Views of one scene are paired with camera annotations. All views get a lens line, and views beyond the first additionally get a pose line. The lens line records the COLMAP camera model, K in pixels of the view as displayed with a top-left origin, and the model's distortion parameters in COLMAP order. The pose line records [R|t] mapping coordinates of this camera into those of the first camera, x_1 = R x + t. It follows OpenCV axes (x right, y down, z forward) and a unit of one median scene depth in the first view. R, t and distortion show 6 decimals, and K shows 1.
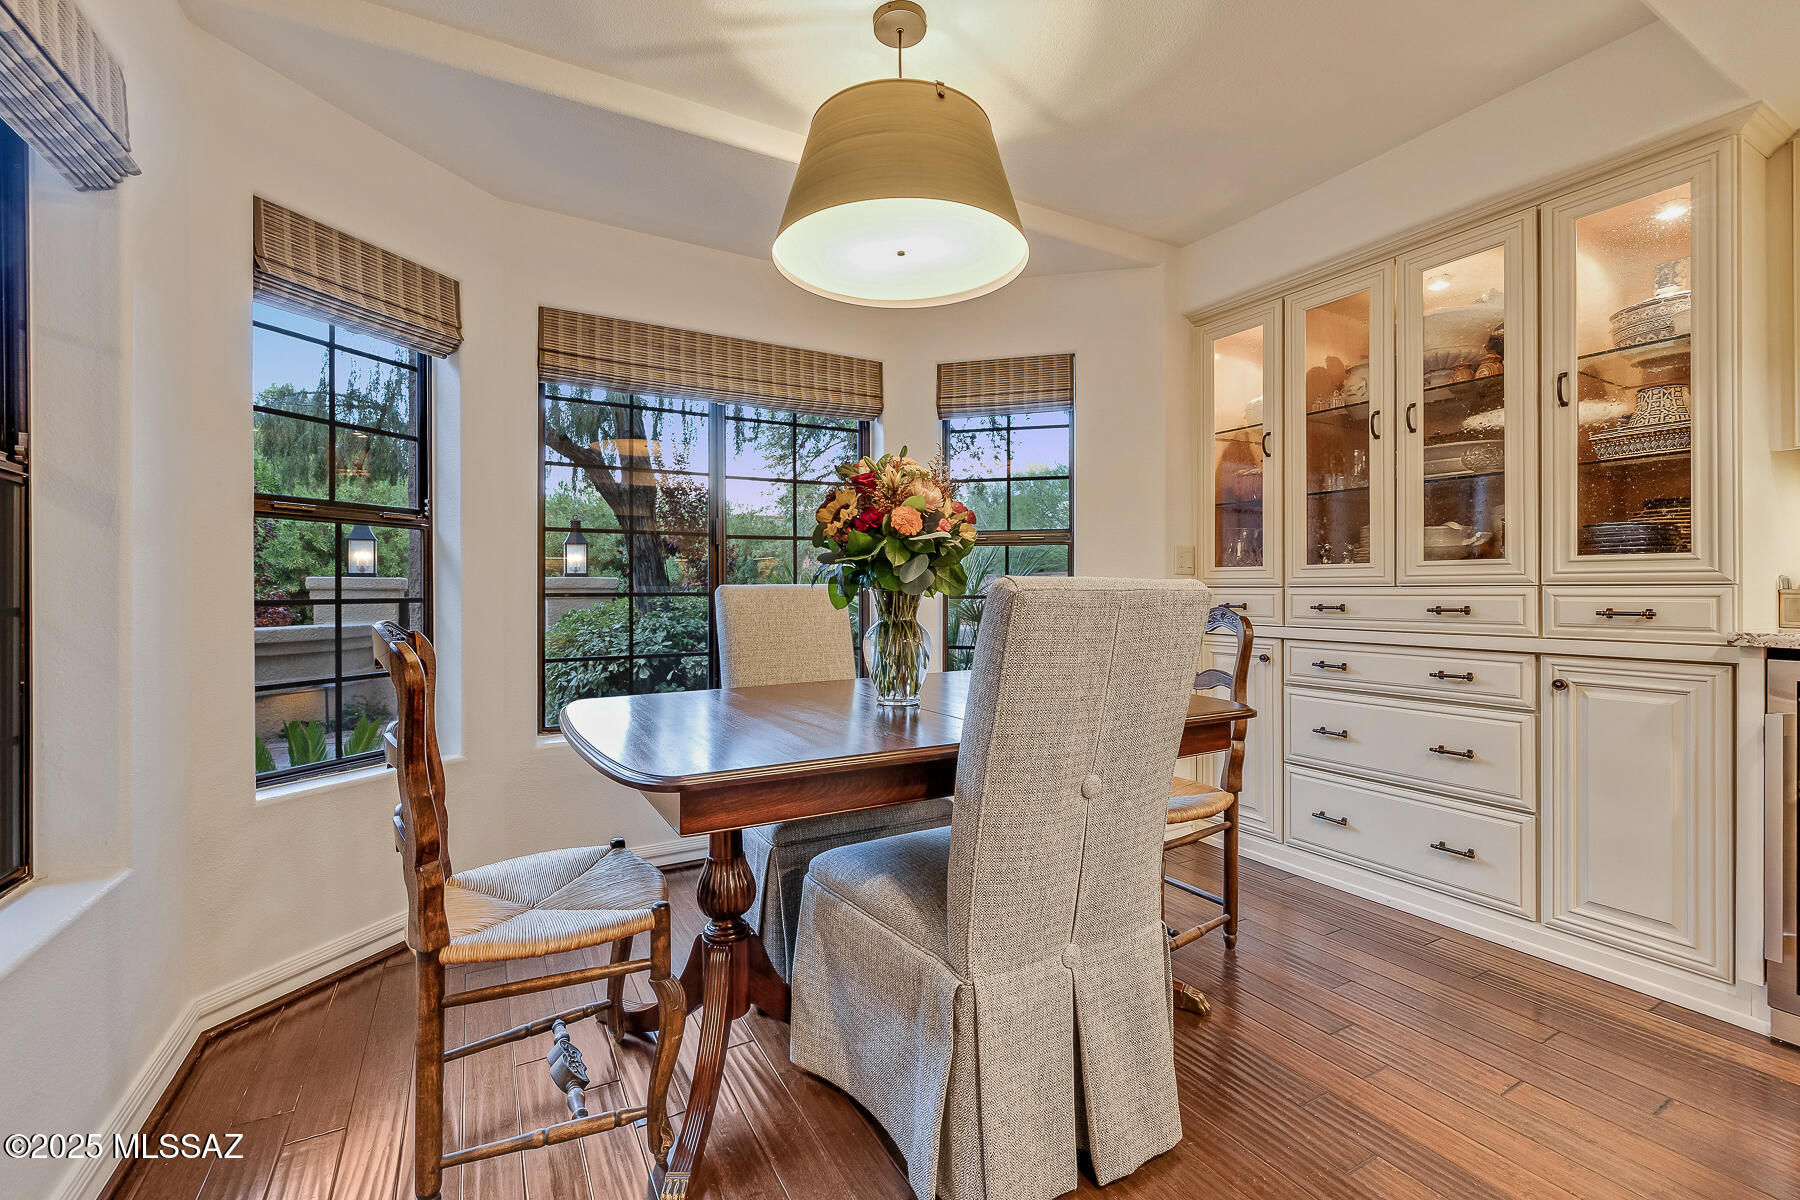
lens RADIAL K [[779.9, 0, 930.6], [0, 779.9, 580.1], [0, 0, 1]] dist [-0.000107, 0.001401]
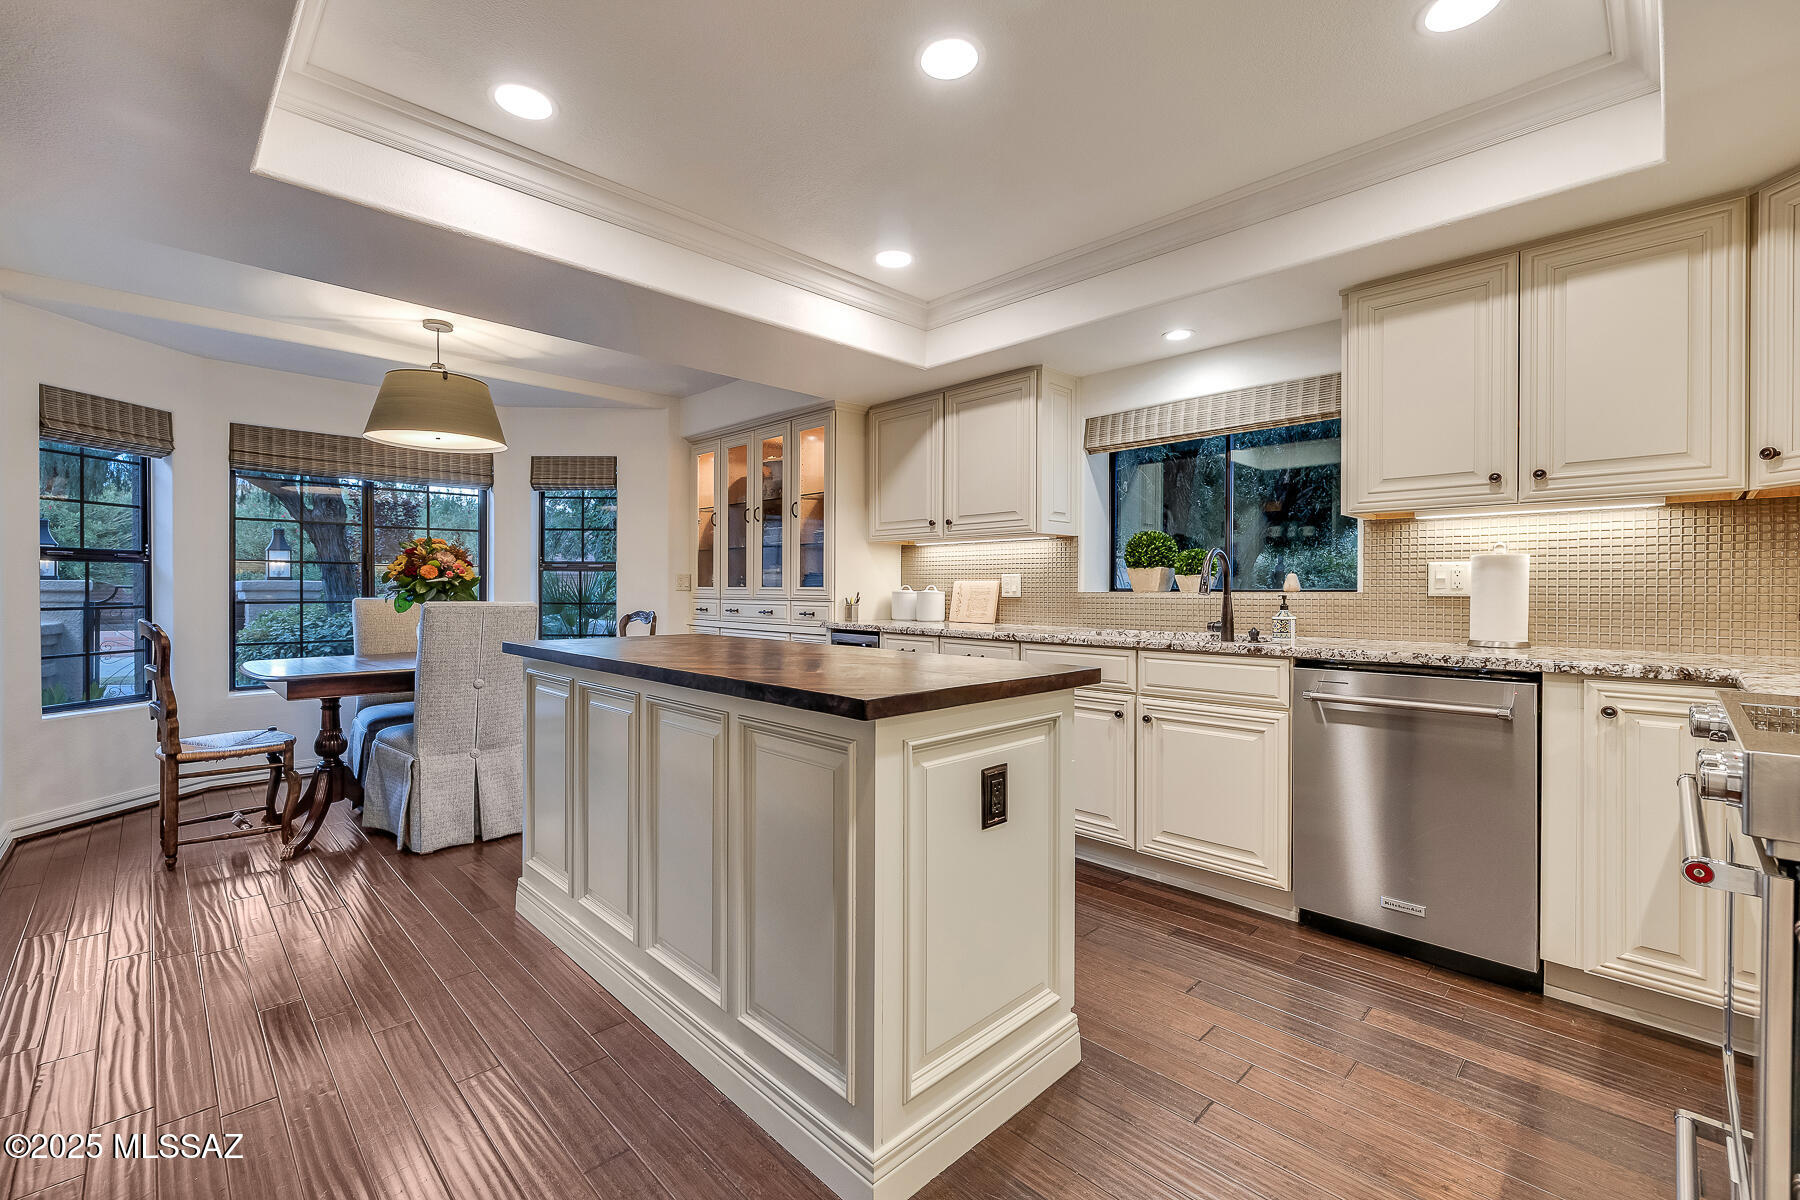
lens RADIAL K [[779.9, 0, 905.7], [0, 779.9, 593.9], [0, 0, 1]] dist [-0.000107, 0.001401]
pose [[0.972649, 0.004706, 0.232231, 0.511699], [-0.008108, 0.999873, 0.013699, -0.038520], [-0.232137, -0.015207, 0.972564, -0.950446]]
